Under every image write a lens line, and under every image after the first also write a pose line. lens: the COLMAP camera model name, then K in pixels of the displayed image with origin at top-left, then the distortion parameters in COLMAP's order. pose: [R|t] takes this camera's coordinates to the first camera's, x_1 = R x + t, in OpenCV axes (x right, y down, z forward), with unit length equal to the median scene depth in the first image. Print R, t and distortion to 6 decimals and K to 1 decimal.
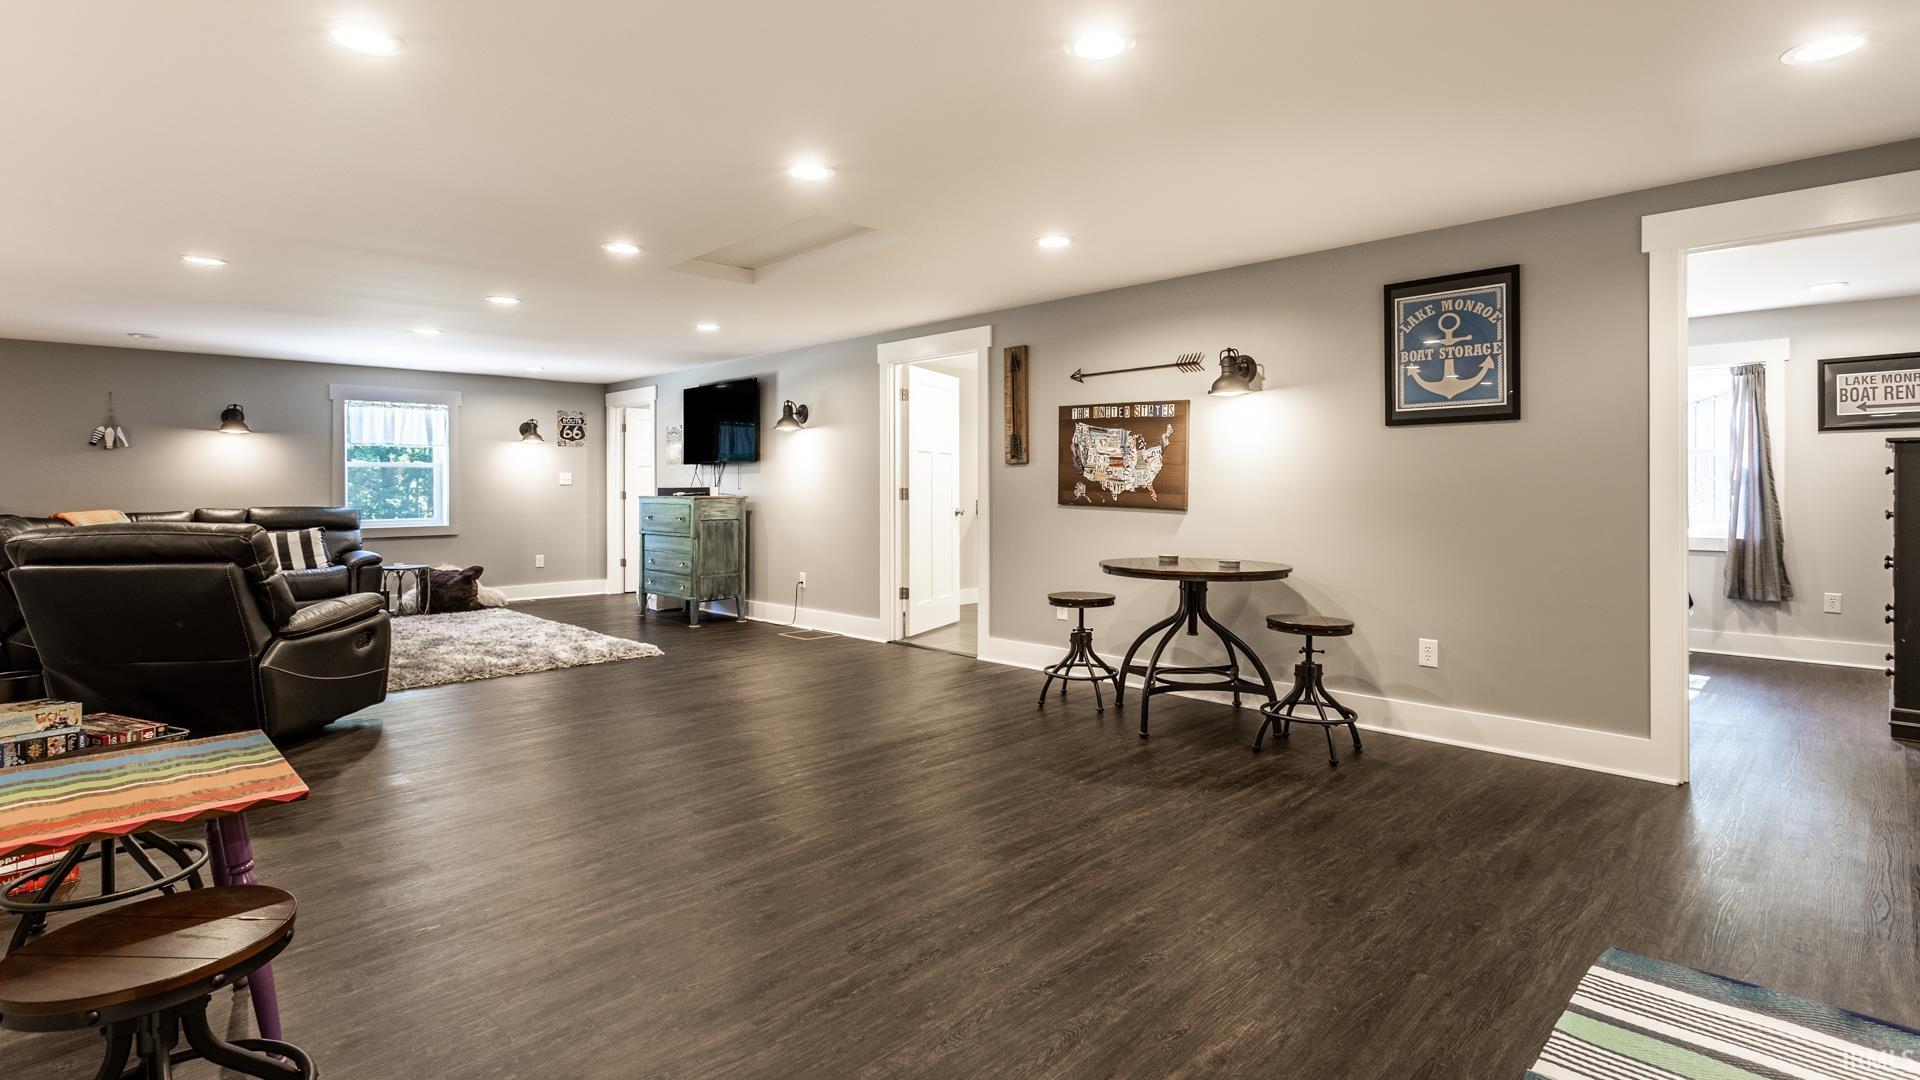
lens RADIAL K [[947.0, 0, 965.4], [0, 947.0, 489.7], [0, 0, 1]] dist [0.000440, 0.001466]
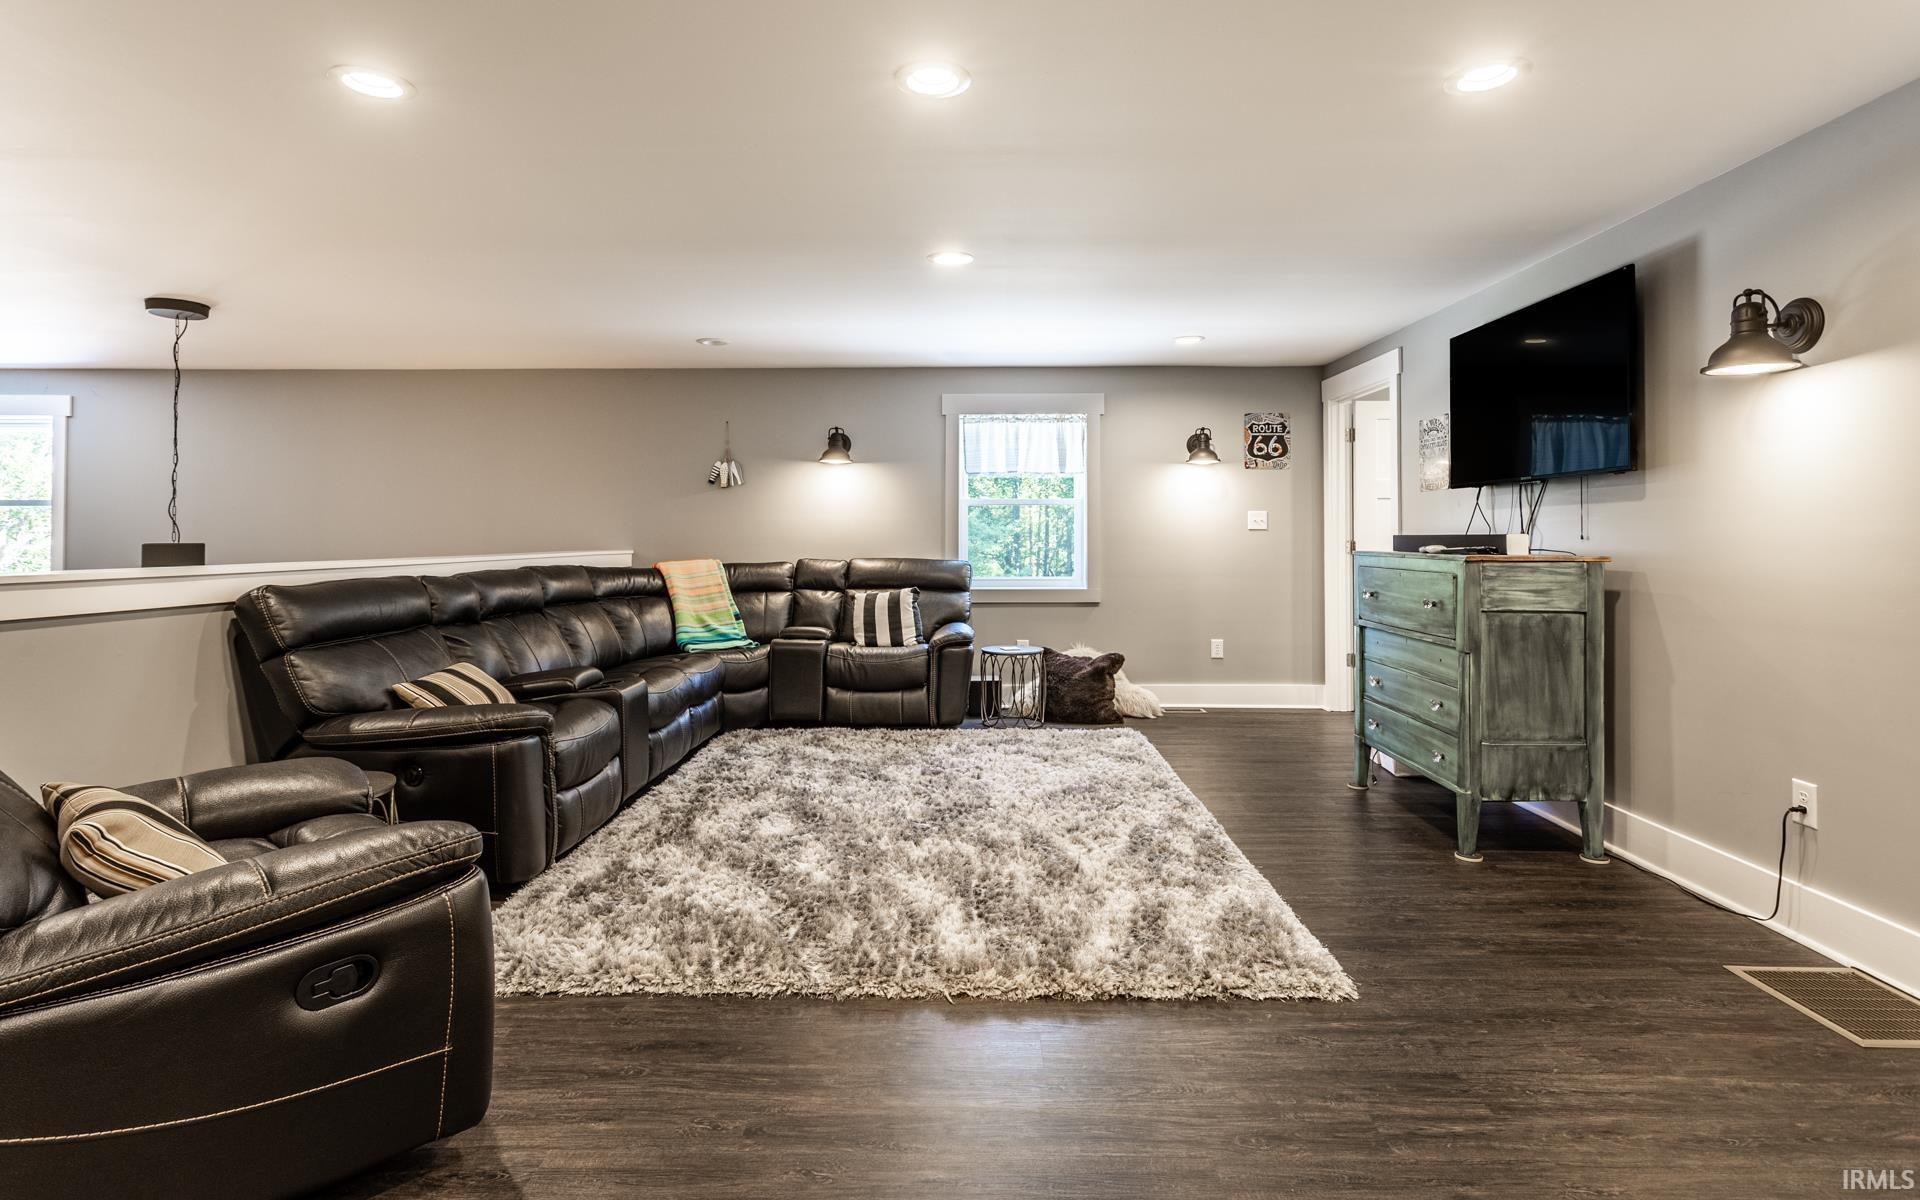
lens RADIAL K [[889.1, 0, 1003.7], [0, 889.1, 522.5], [0, 0, 1]] dist [0.009381, 0.000728]
pose [[0.702900, -0.007421, -0.711250, -0.139081], [-0.004040, 0.999888, -0.014425, -0.001079], [0.711277, 0.013013, 0.702791, 0.541332]]
